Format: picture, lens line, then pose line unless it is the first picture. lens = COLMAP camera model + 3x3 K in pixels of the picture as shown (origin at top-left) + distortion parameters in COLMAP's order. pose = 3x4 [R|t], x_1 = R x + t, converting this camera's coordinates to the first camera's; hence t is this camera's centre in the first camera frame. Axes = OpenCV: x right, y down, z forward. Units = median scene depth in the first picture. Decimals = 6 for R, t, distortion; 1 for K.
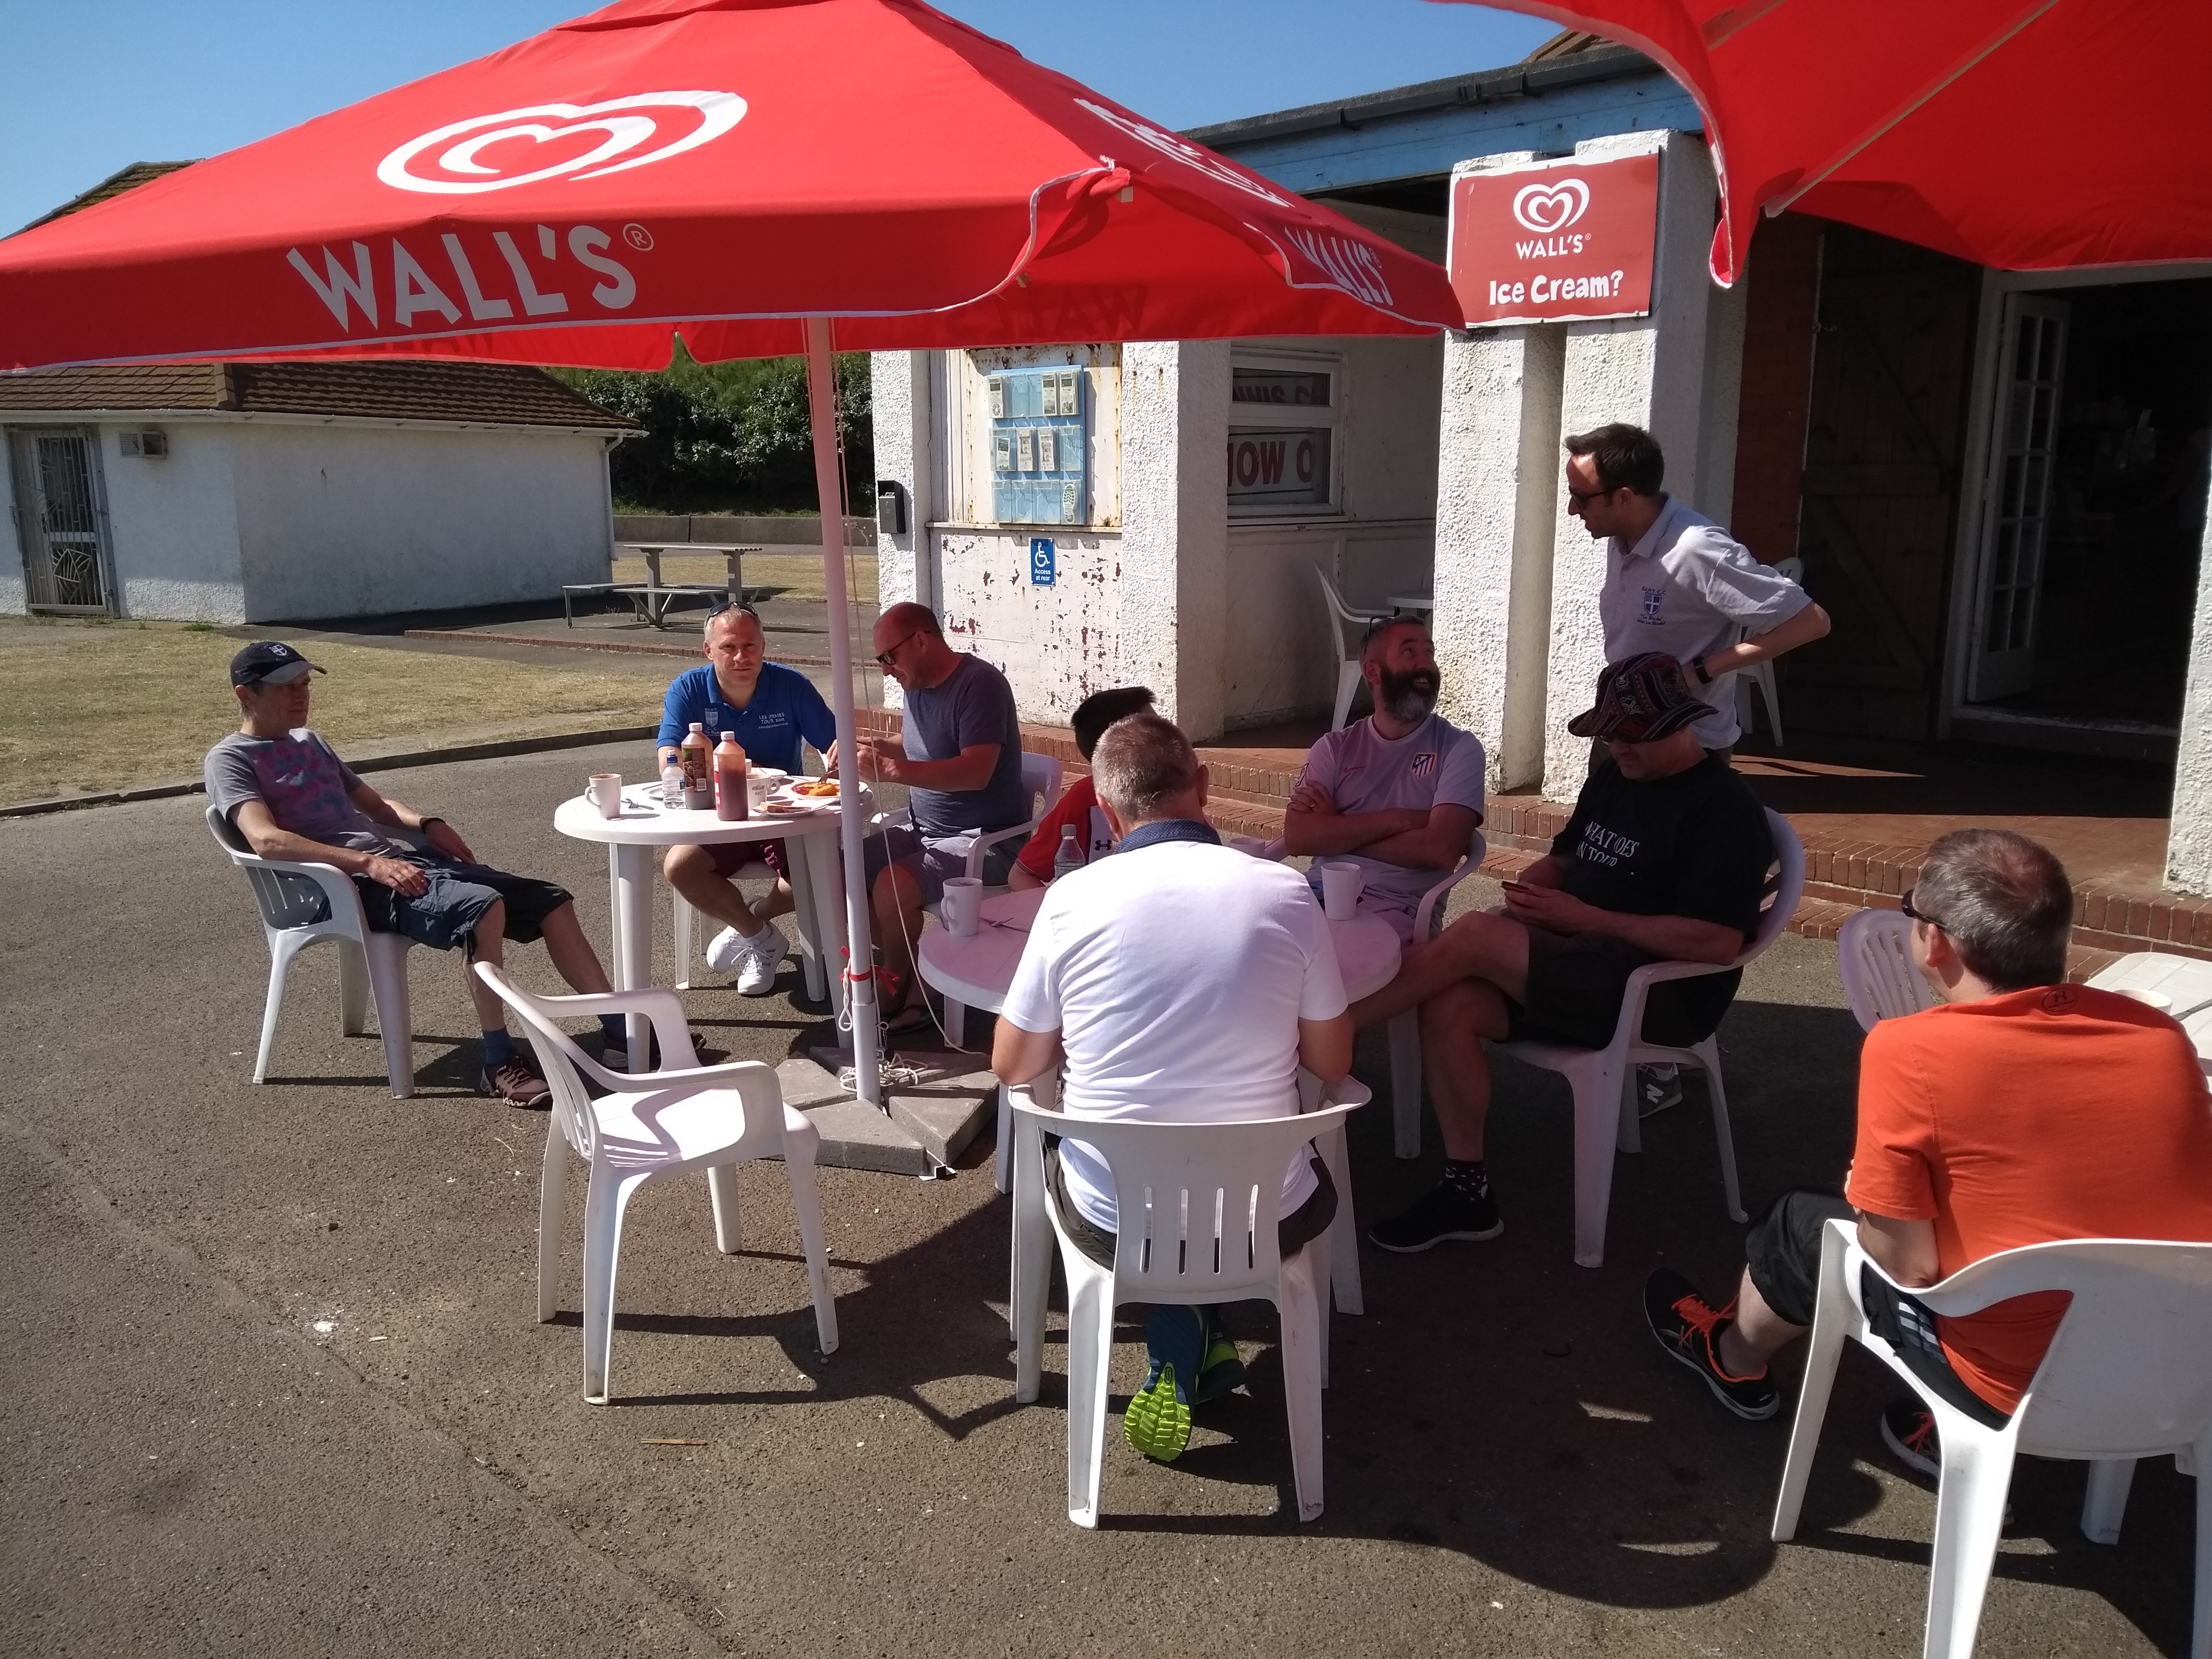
lens RADIAL K [[1675.6, 0, 1119.8], [0, 1675.6, 843.3], [0, 0, 1]] dist [0.016644, -0.025803]
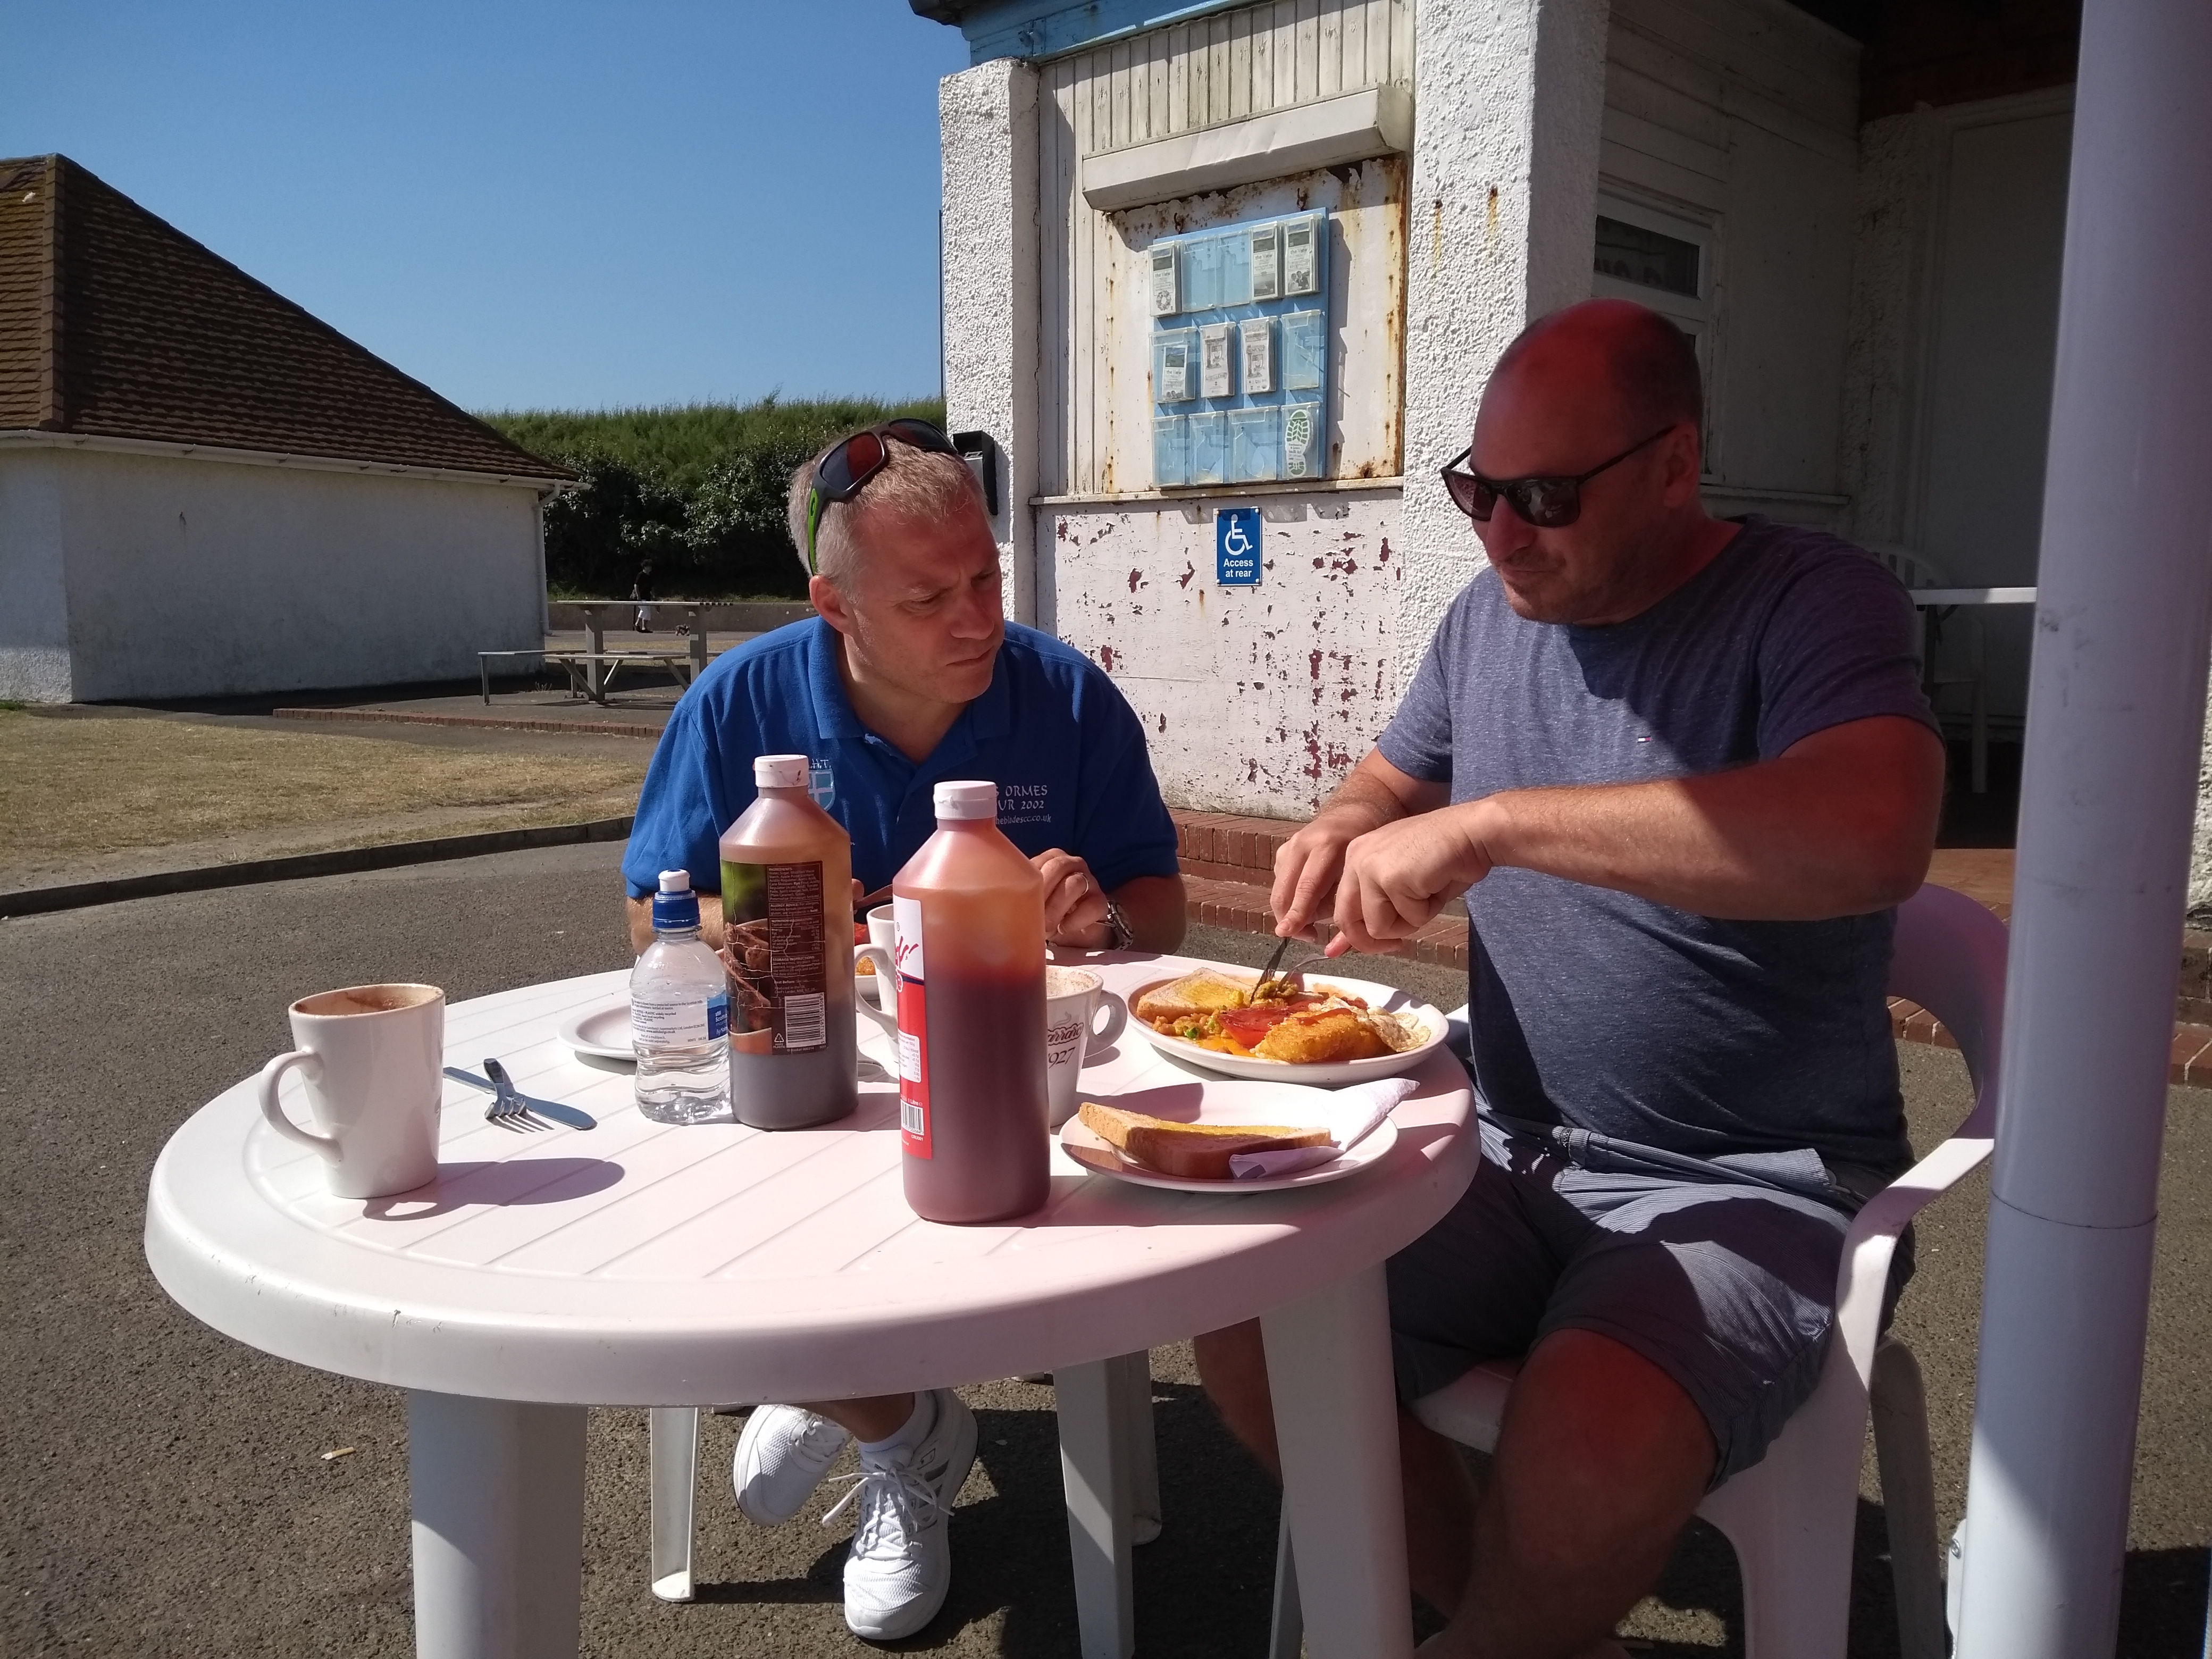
lens RADIAL K [[1675.6, 0, 1105.1], [0, 1675.6, 819.2], [0, 0, 1]] dist [0.016644, -0.025803]
pose [[0.999630, -0.007434, 0.026171, -0.107400], [0.009400, 0.997075, -0.075849, -0.022423], [-0.025530, 0.076067, 0.996776, 0.386761]]
